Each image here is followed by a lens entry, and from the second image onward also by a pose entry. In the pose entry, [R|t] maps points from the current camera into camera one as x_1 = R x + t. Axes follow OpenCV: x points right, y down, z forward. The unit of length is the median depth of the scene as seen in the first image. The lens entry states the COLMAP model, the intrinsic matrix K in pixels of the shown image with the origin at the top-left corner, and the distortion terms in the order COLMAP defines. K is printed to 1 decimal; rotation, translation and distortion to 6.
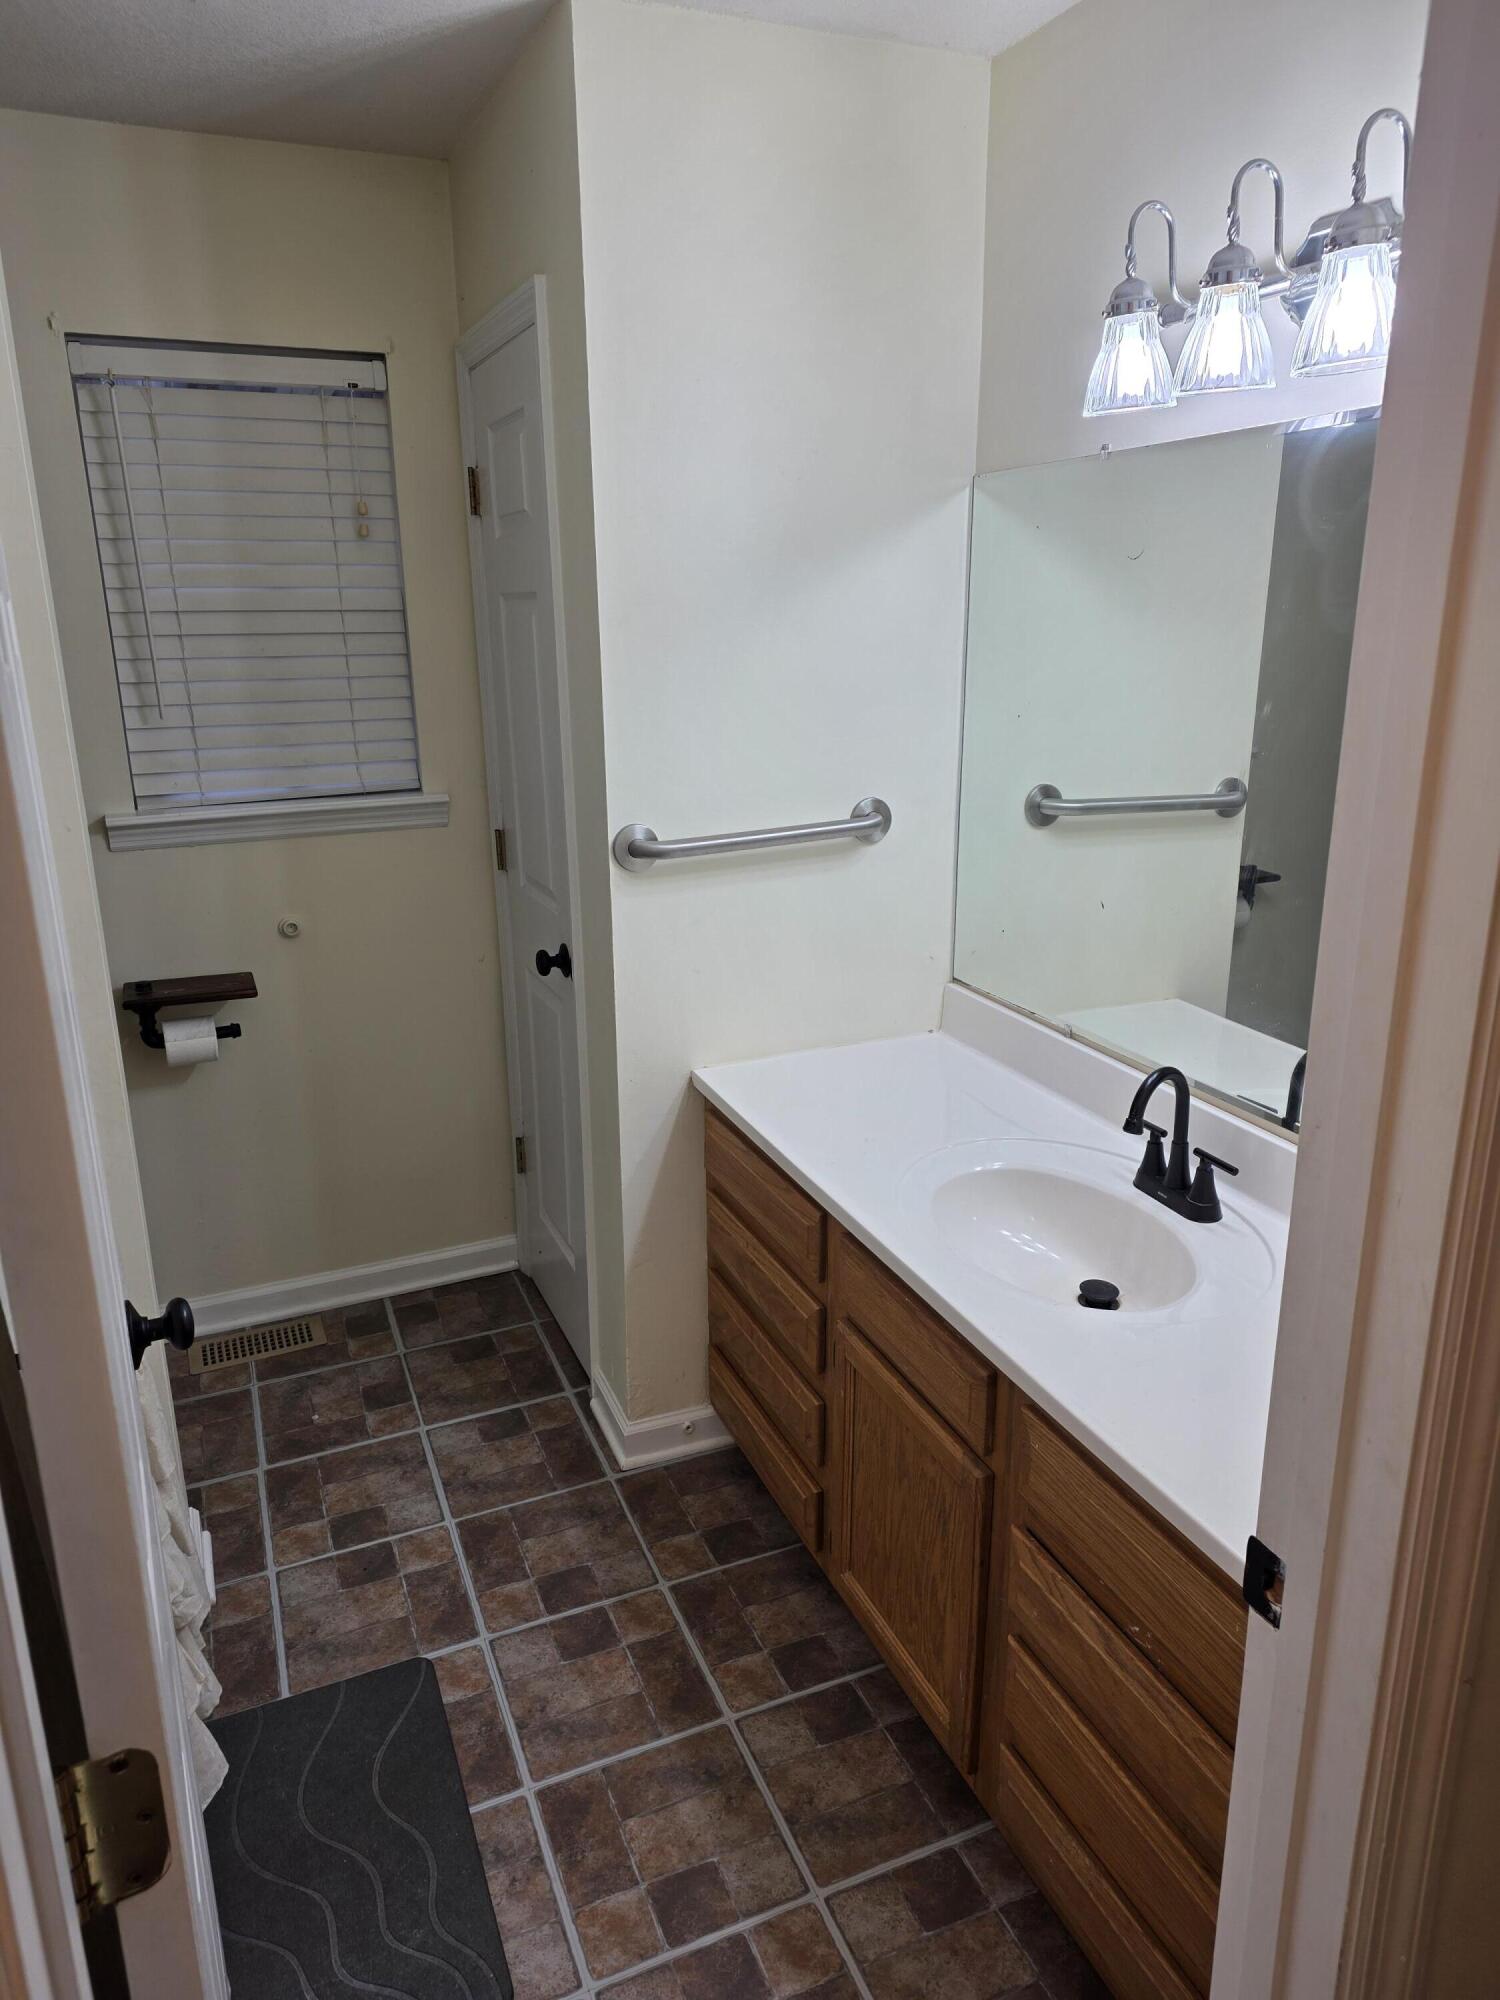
lens RADIAL K [[1339.2, 0, 744.5], [0, 1339.2, 997.4], [0, 0, 1]] dist [0.074913, -0.034313]
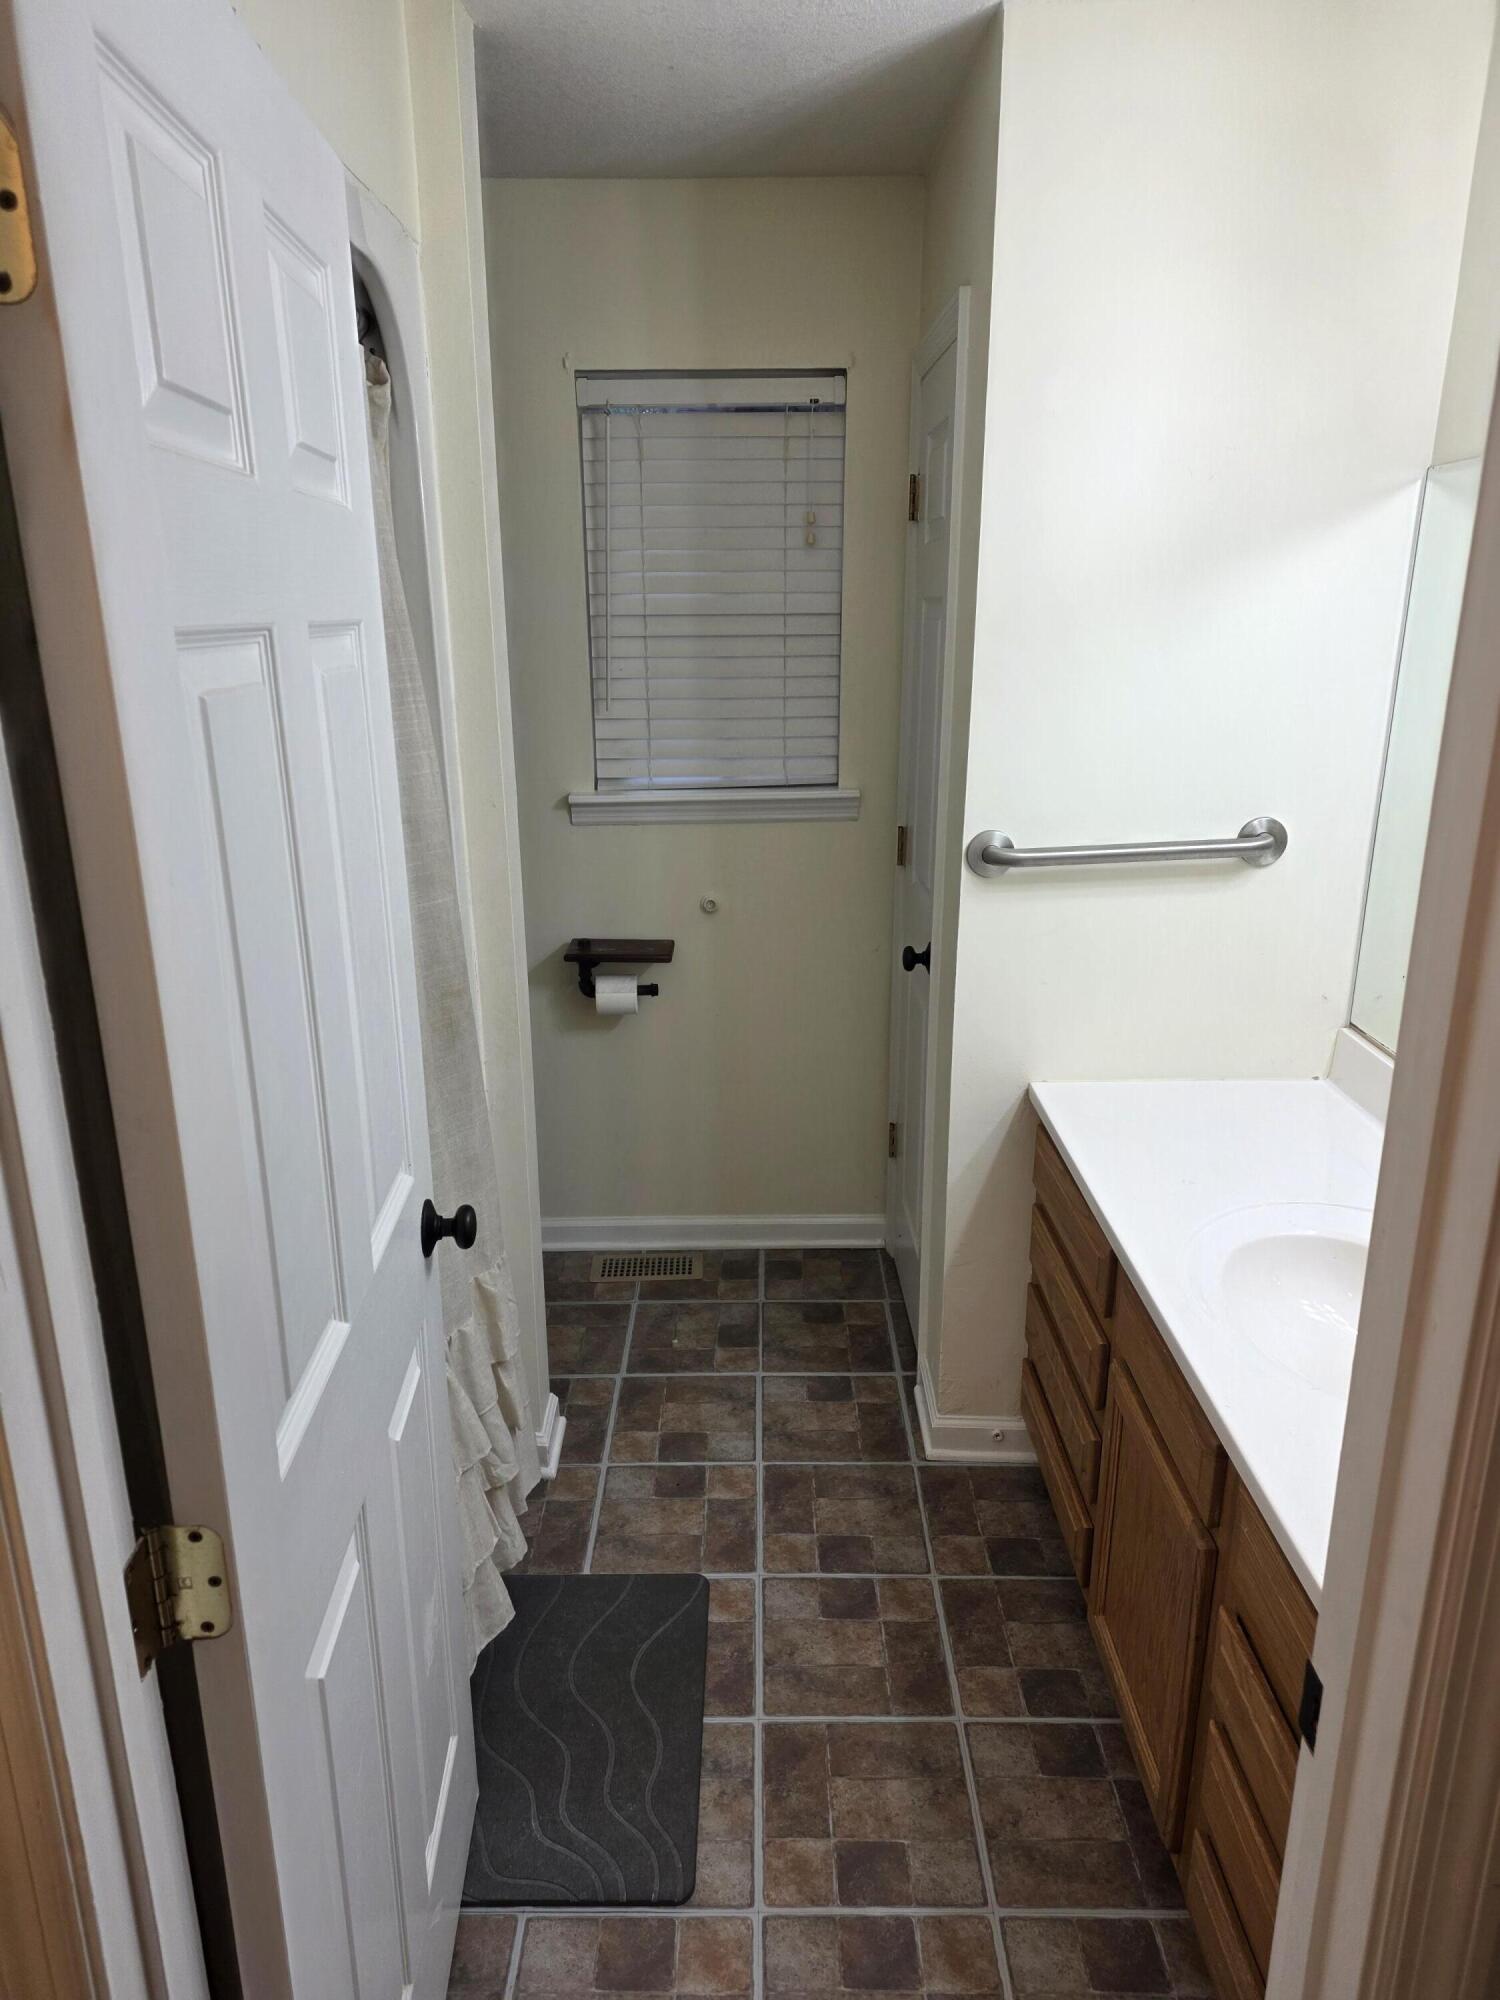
lens RADIAL K [[1329.2, 0, 750.9], [0, 1329.2, 1014.4], [0, 0, 1]] dist [0.114941, -0.085999]
pose [[0.922613, 0.123789, -0.365324, 0.126718], [-0.115537, 0.992308, 0.044457, -0.016741], [0.368017, 0.001192, 0.929818, -0.002037]]
